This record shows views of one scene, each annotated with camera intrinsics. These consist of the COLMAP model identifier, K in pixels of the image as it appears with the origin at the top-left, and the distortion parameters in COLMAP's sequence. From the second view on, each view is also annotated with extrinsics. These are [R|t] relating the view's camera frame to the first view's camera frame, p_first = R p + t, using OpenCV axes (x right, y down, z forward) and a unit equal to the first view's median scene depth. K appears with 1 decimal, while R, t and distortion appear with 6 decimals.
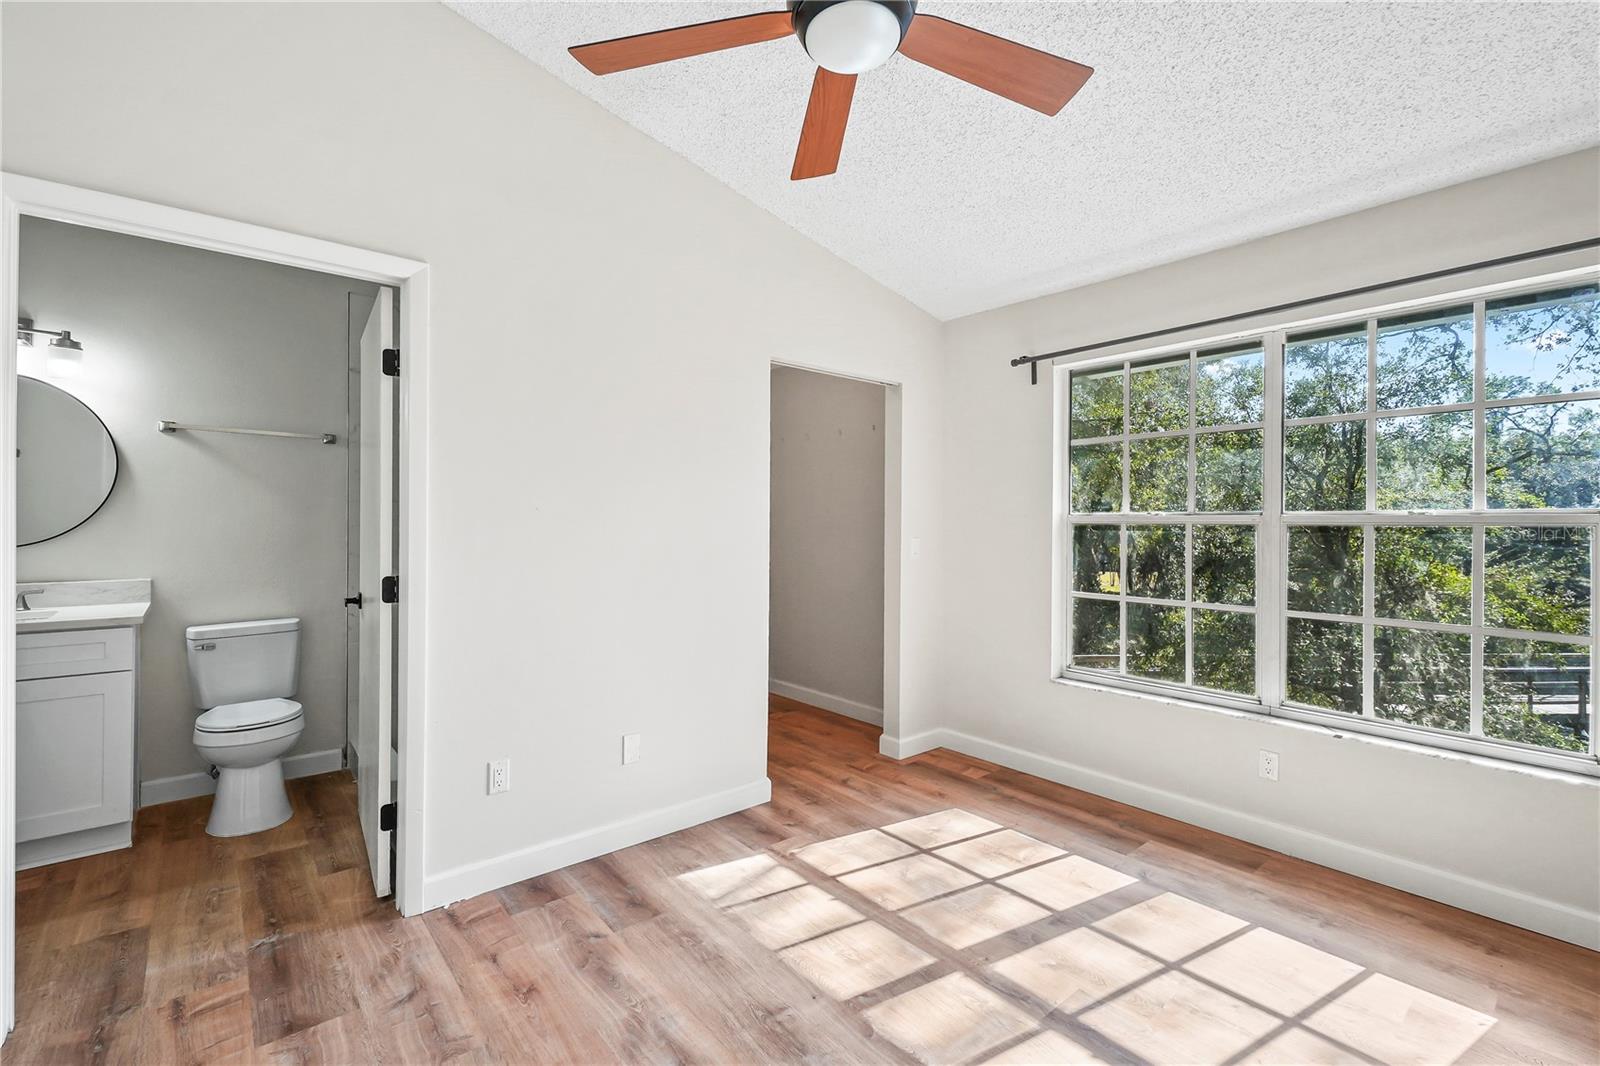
lens RADIAL K [[690.1, 0, 780.7], [0, 690.1, 535.5], [0, 0, 1]] dist [0.002552, -0.000426]
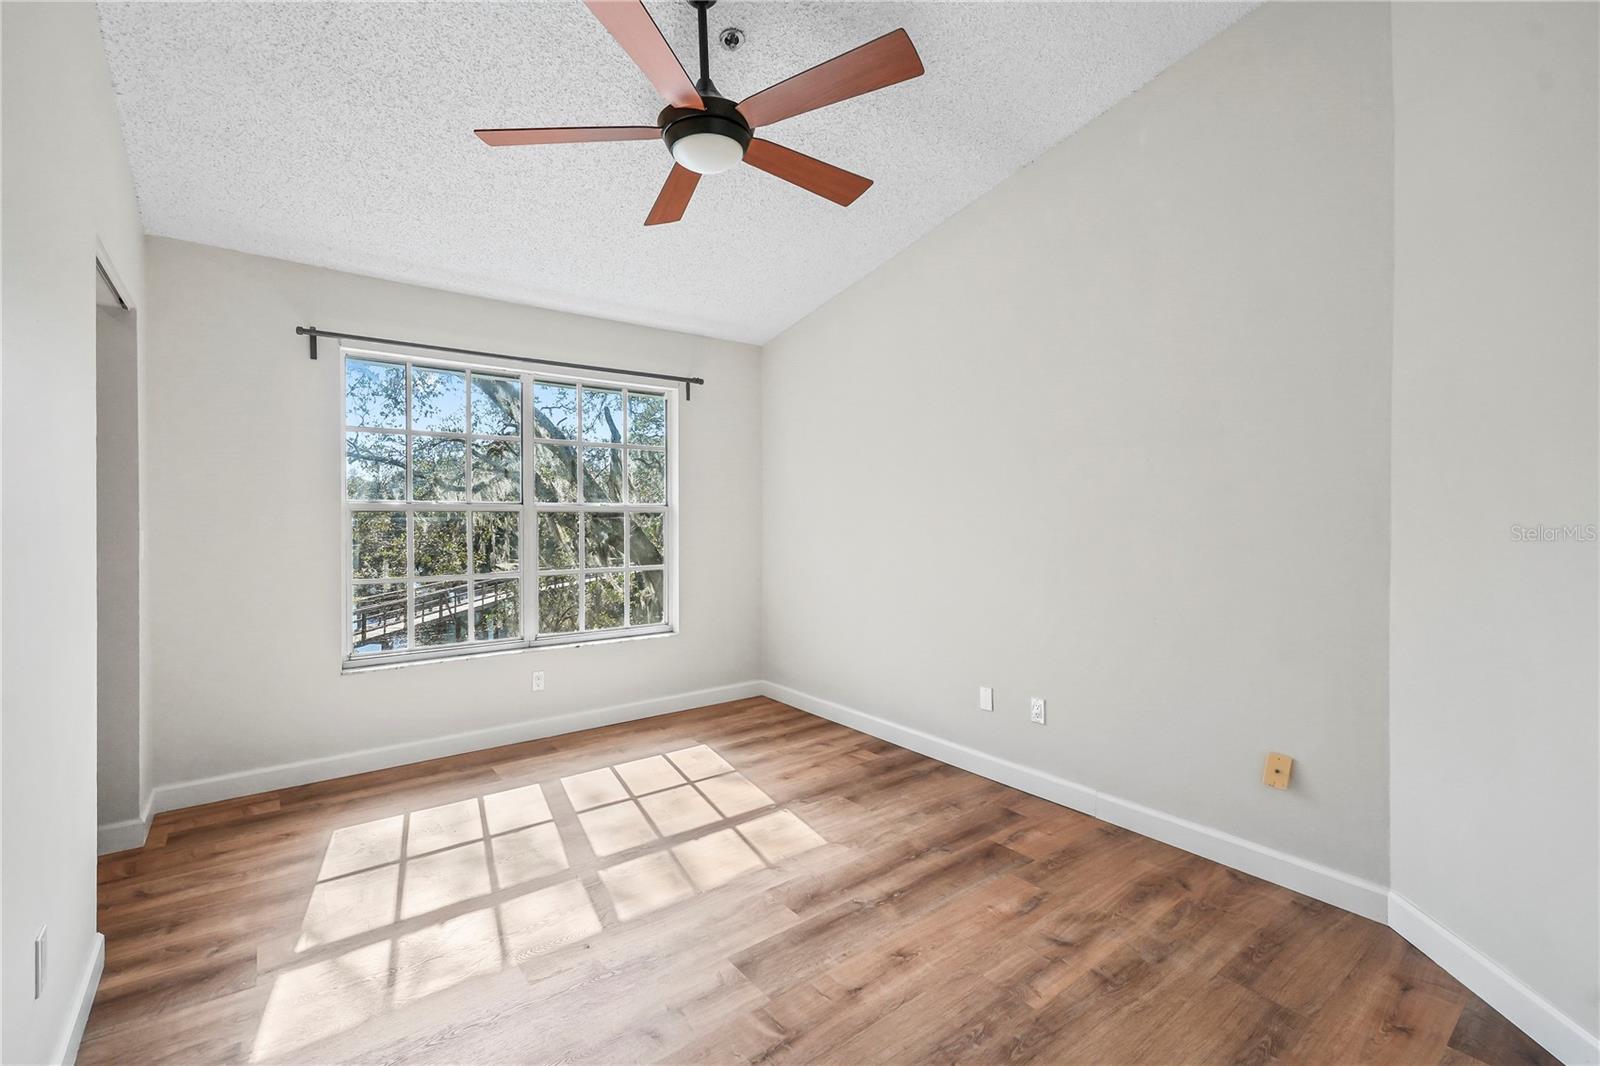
lens RADIAL K [[686.5, 0, 790.4], [0, 686.5, 516.1], [0, 0, 1]] dist [0.002576, -0.000264]
pose [[0.022576, -0.005109, 0.999732, -0.709831], [0.010571, 0.999932, 0.004871, -0.009247], [-0.999689, 0.010458, 0.022629, 0.448690]]
